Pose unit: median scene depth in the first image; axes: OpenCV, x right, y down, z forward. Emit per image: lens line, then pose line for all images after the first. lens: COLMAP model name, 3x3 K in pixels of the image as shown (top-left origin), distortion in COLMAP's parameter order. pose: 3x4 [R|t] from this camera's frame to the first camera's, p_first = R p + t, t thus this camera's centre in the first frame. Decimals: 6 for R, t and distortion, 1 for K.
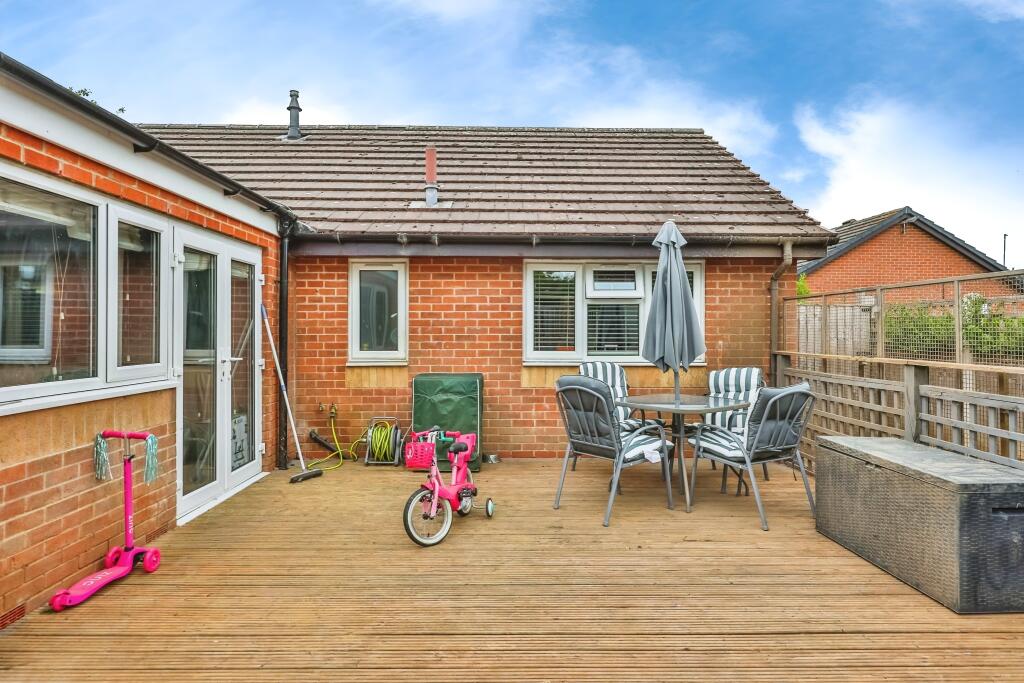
lens RADIAL K [[586.5, 0, 513.0], [0, 586.5, 338.3], [0, 0, 1]] dist [0.000008, 0.000169]
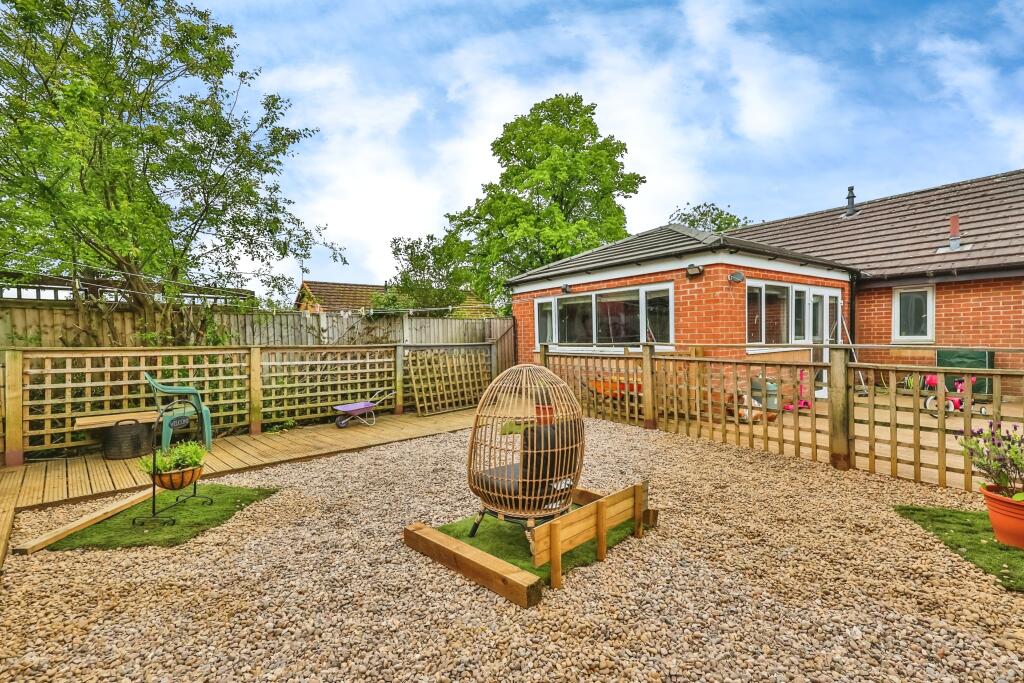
lens RADIAL K [[418.6, 0, 535.1], [0, 418.6, 348.5], [0, 0, 1]] dist [-0.001128, 0.000713]
pose [[0.567252, 0.011297, -0.823467, 0.181997], [0.016930, 0.999535, 0.025375, 0.008330], [0.823370, -0.028336, 0.566797, -0.728516]]
